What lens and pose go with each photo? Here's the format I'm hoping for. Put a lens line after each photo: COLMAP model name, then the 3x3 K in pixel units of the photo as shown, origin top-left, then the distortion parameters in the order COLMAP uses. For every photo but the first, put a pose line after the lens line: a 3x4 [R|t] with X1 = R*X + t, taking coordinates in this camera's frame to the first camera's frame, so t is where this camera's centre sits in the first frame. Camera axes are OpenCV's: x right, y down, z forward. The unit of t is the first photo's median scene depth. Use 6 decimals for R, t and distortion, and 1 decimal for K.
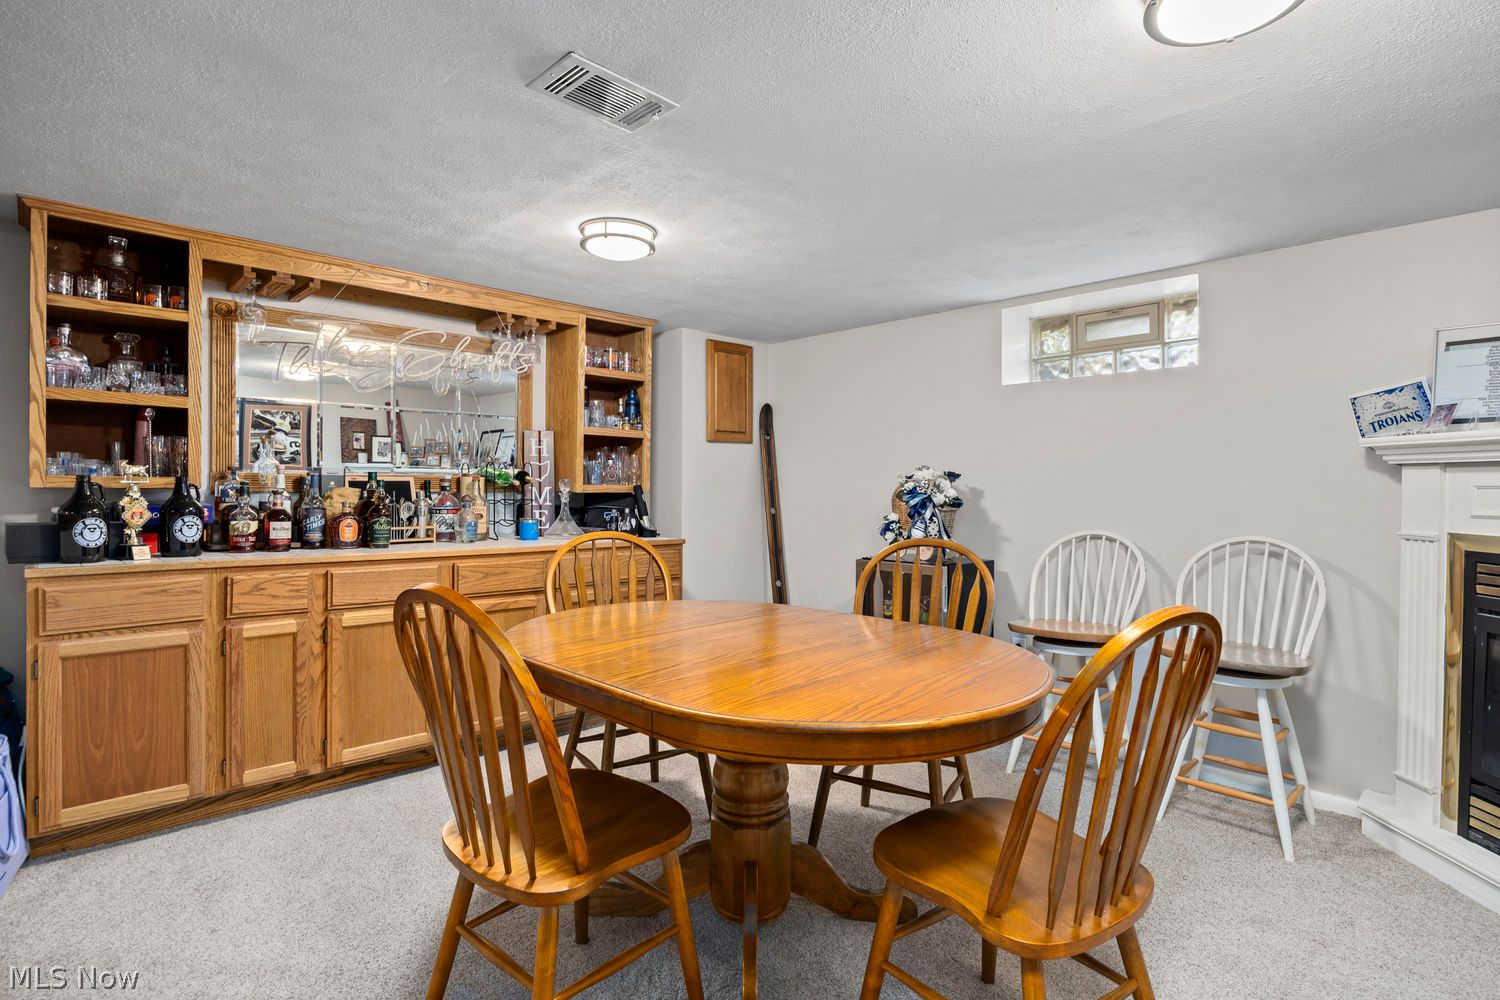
lens RADIAL K [[769.6, 0, 725.1], [0, 769.6, 492.2], [0, 0, 1]] dist [-0.001386, 0.000234]
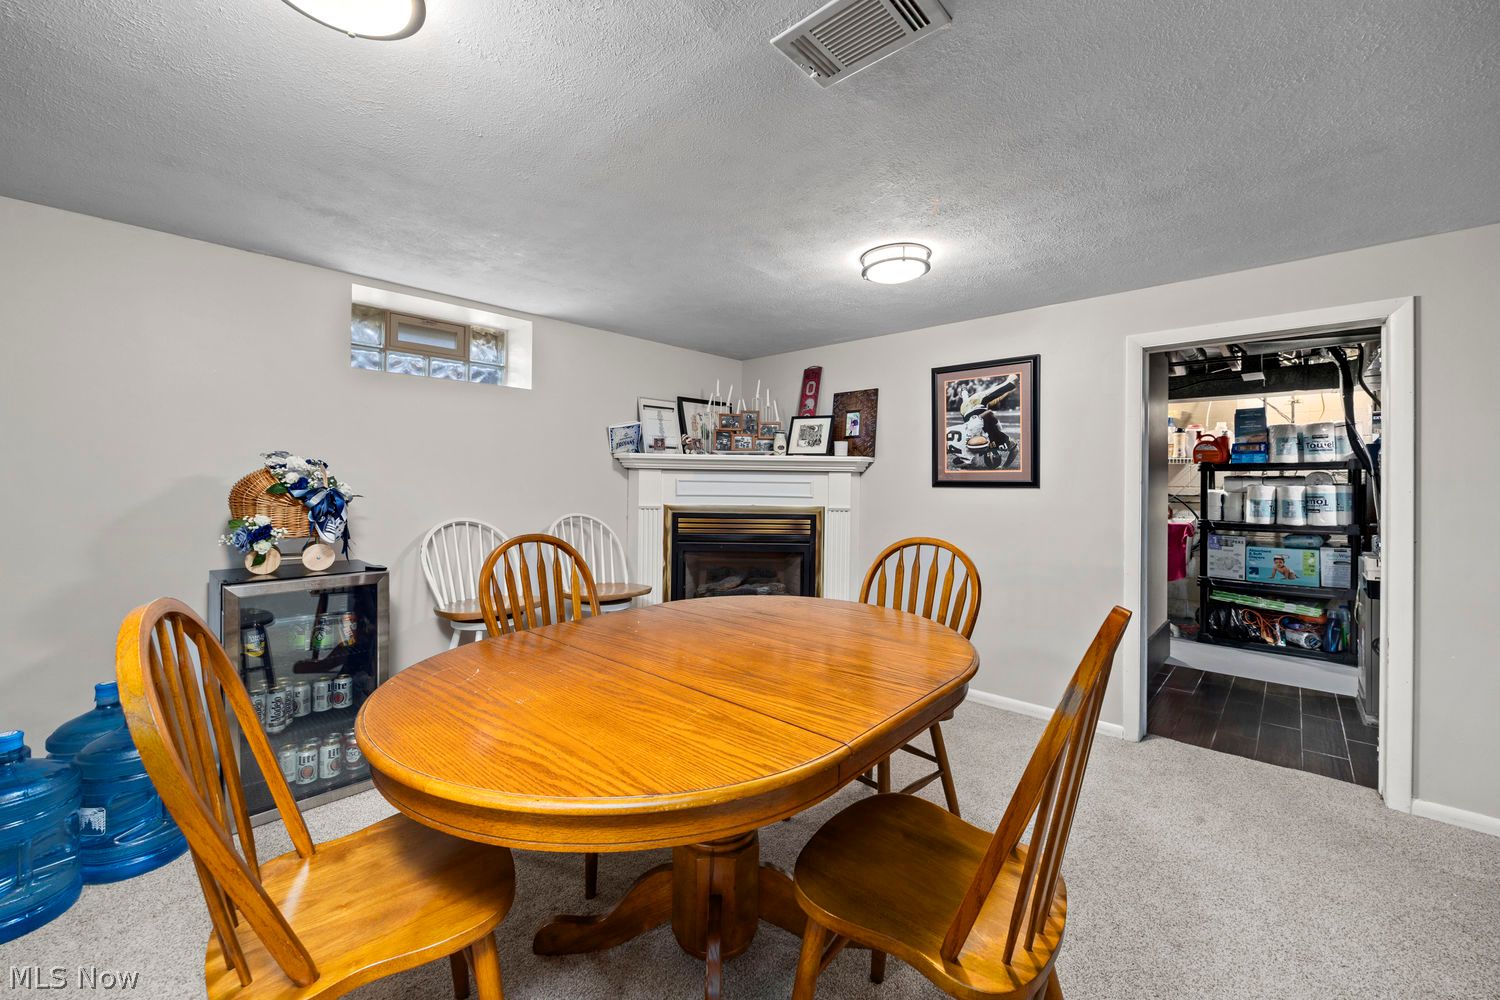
lens RADIAL K [[591.7, 0, 758.6], [0, 591.7, 482.3], [0, 0, 1]] dist [0.001499, 0.000543]
pose [[-0.056553, -0.015122, 0.998285, -0.519872], [-0.009224, 0.999851, 0.014623, -0.024564], [-0.998357, -0.008381, -0.056684, 0.756412]]
